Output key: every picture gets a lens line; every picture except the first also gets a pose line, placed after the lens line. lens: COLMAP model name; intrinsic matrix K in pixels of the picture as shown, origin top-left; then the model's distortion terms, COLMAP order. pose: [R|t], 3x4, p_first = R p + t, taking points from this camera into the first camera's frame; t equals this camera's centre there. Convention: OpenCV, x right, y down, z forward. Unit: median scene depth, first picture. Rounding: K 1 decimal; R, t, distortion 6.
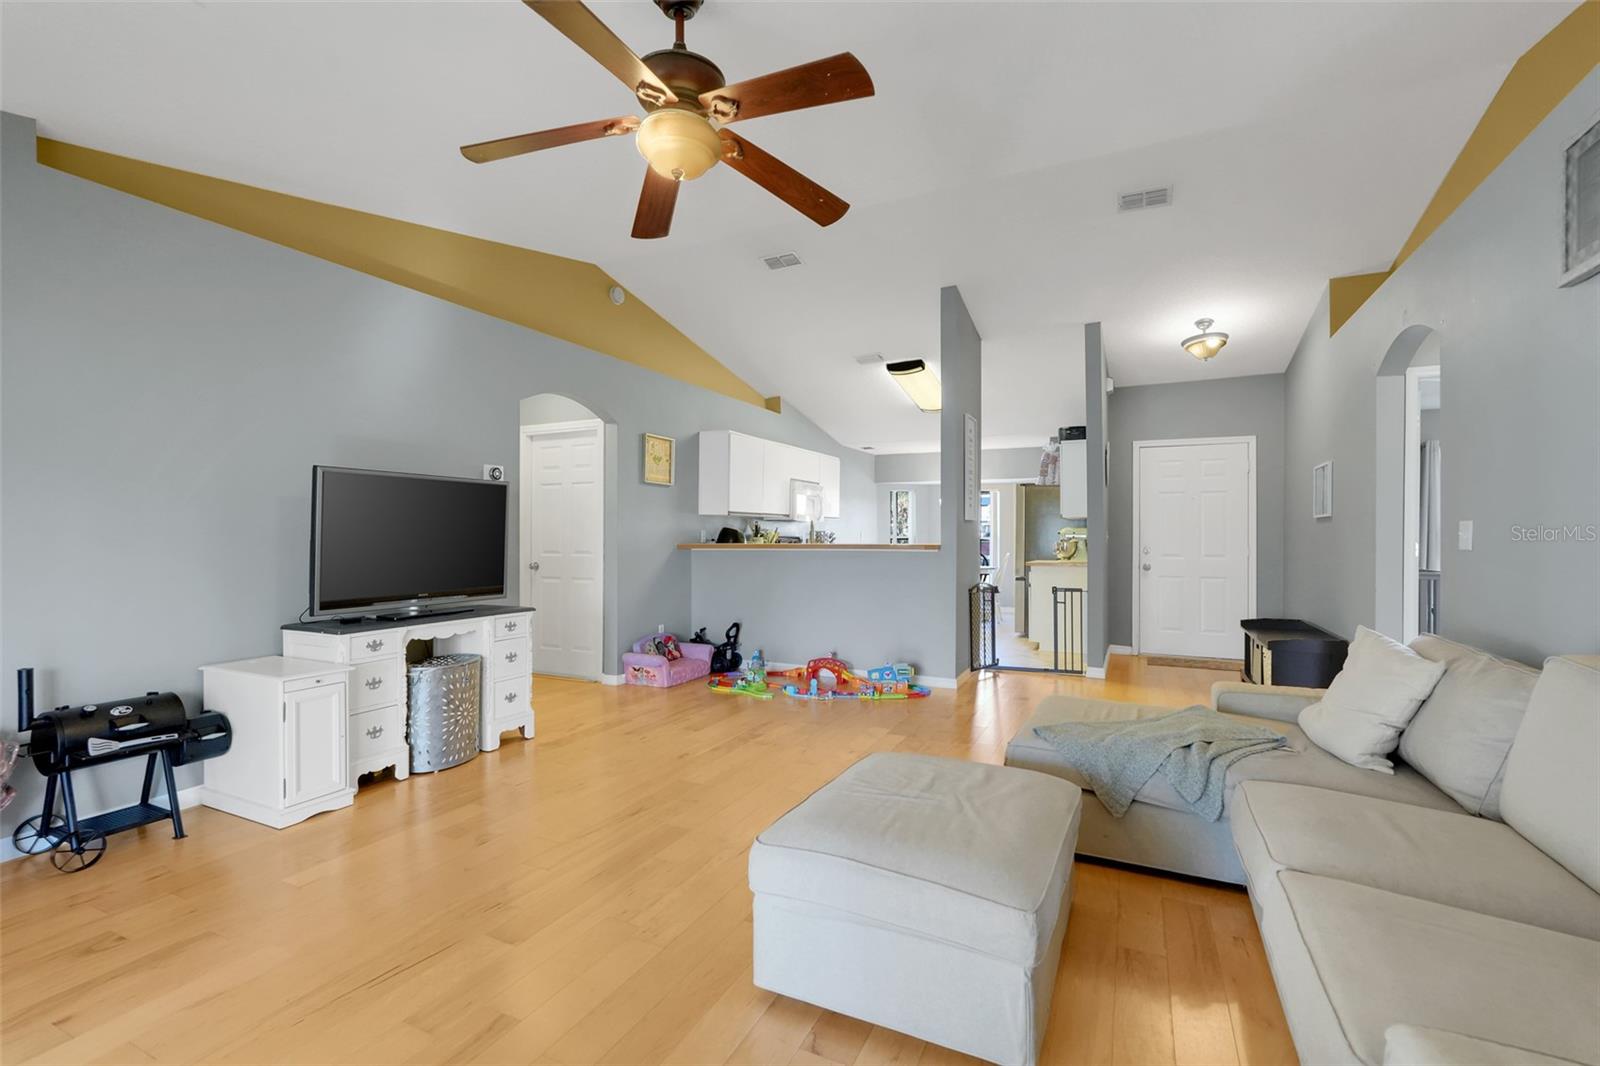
lens RADIAL K [[699.3, 0, 807.8], [0, 699.3, 531.5], [0, 0, 1]] dist [-0.001440, 0.000188]
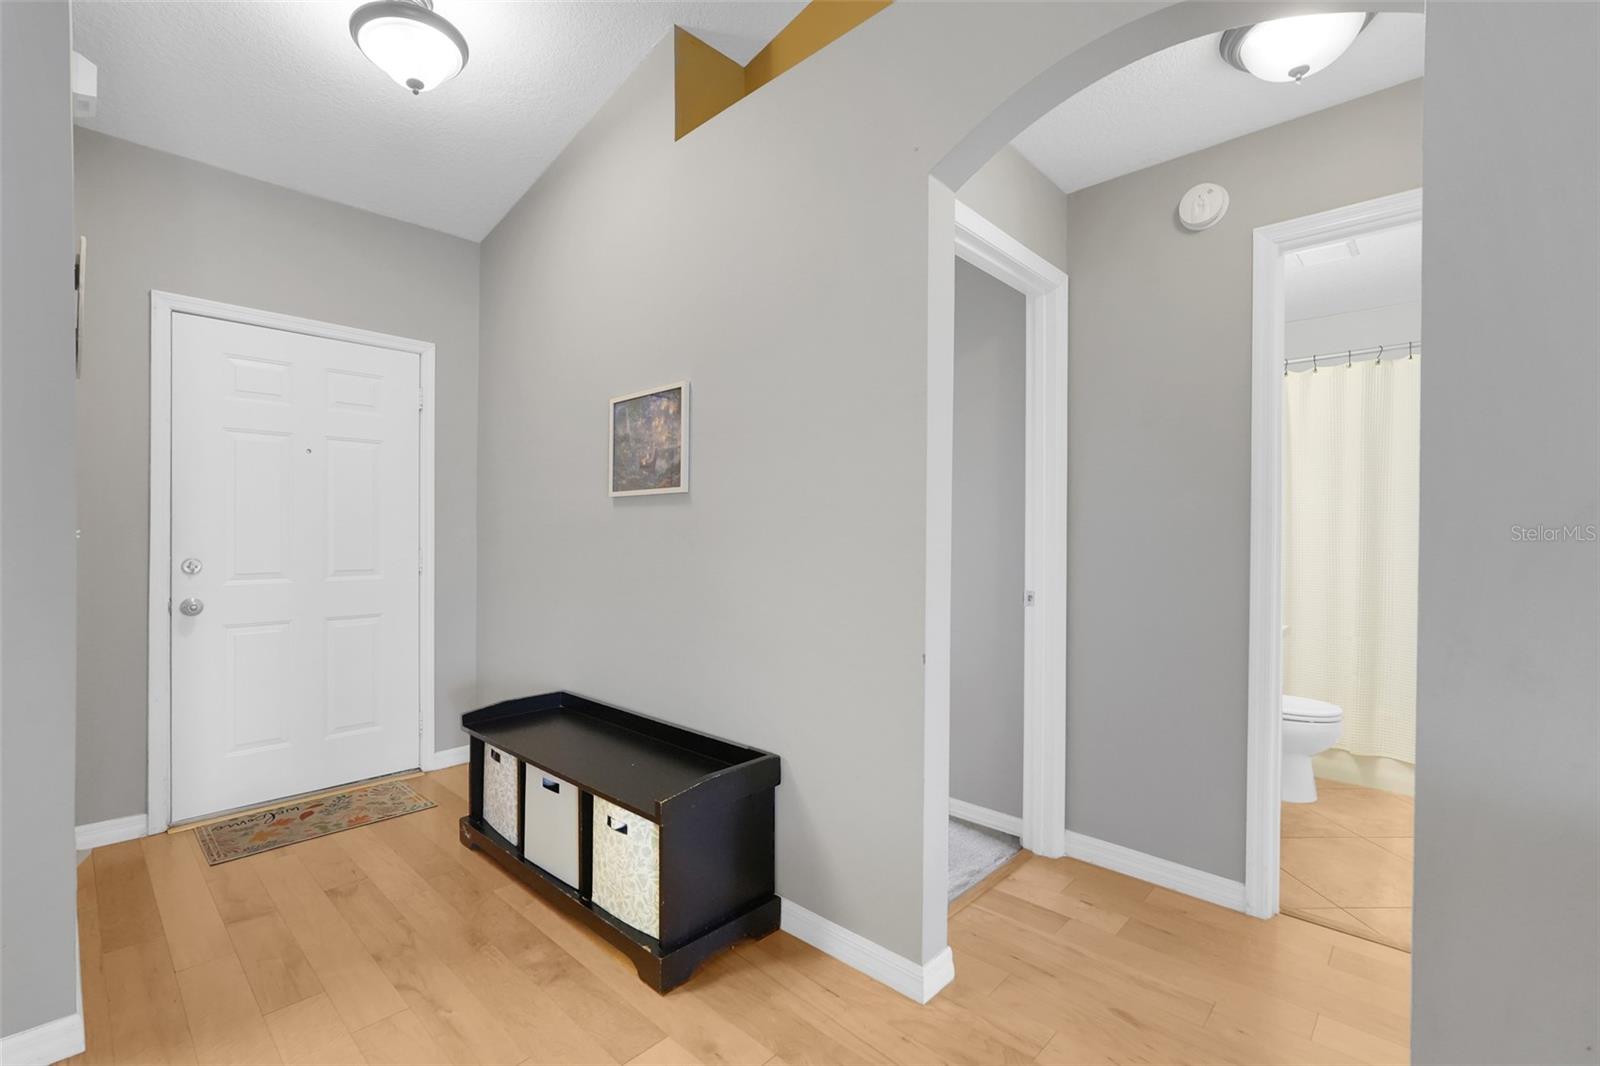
lens RADIAL K [[702.7, 0, 794.0], [0, 702.7, 533.6], [0, 0, 1]] dist [-0.000836, 0.000438]
pose [[0.316938, -0.003202, 0.948441, 0.219108], [-0.006551, 0.999963, 0.005565, 0.002955], [-0.948424, -0.007977, 0.316905, 0.567830]]
